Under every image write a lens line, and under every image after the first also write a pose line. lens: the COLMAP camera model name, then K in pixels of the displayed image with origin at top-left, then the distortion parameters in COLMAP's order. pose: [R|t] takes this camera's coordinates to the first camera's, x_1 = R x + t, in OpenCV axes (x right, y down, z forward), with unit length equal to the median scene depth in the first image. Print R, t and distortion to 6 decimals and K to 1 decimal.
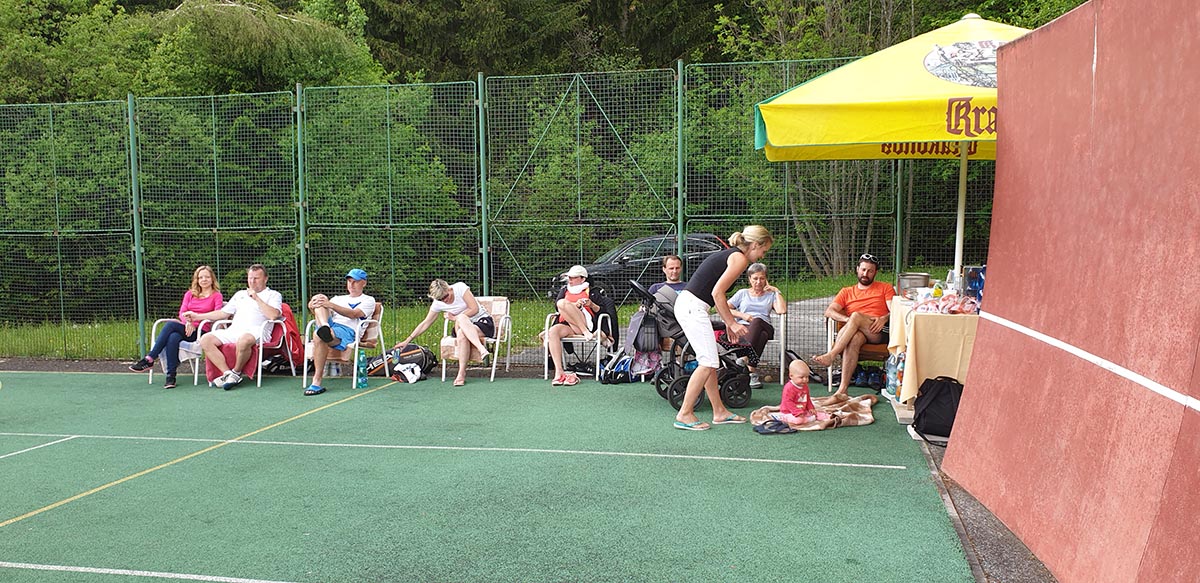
lens RADIAL K [[884.6, 0, 600.0], [0, 884.6, 291.5], [0, 0, 1]] dist [0.050486, -0.000407]
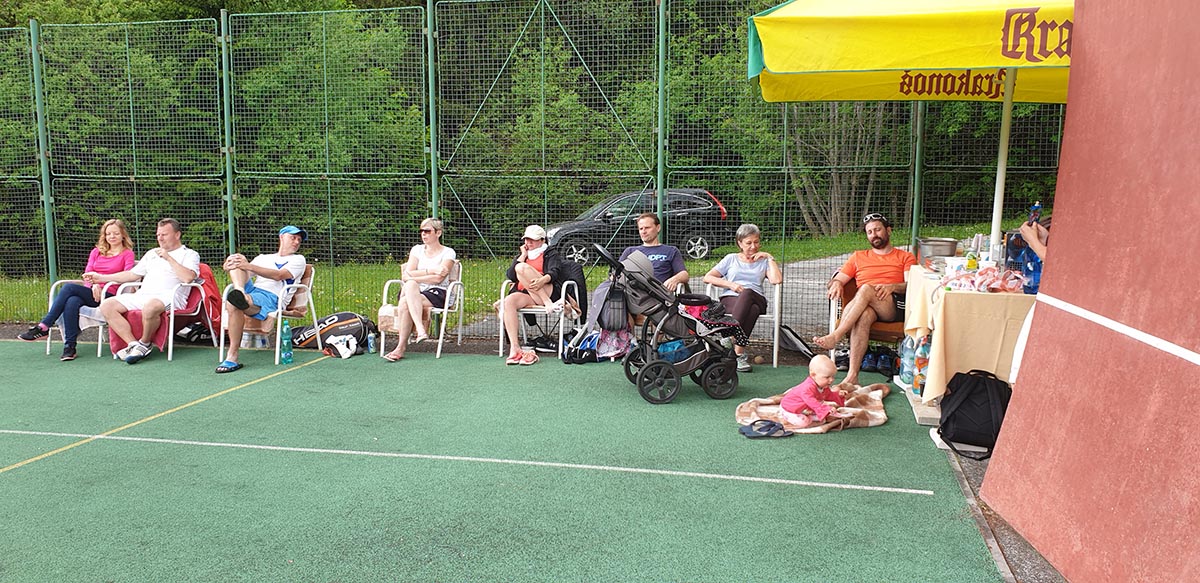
lens RADIAL K [[888.4, 0, 585.3], [0, 888.4, 289.9], [0, 0, 1]] dist [0.004486, 0.053752]
pose [[0.999908, 0.011105, -0.007849, 0.032239], [-0.010703, 0.998719, 0.049455, -0.010113], [0.008388, -0.049367, 0.998746, 0.168412]]
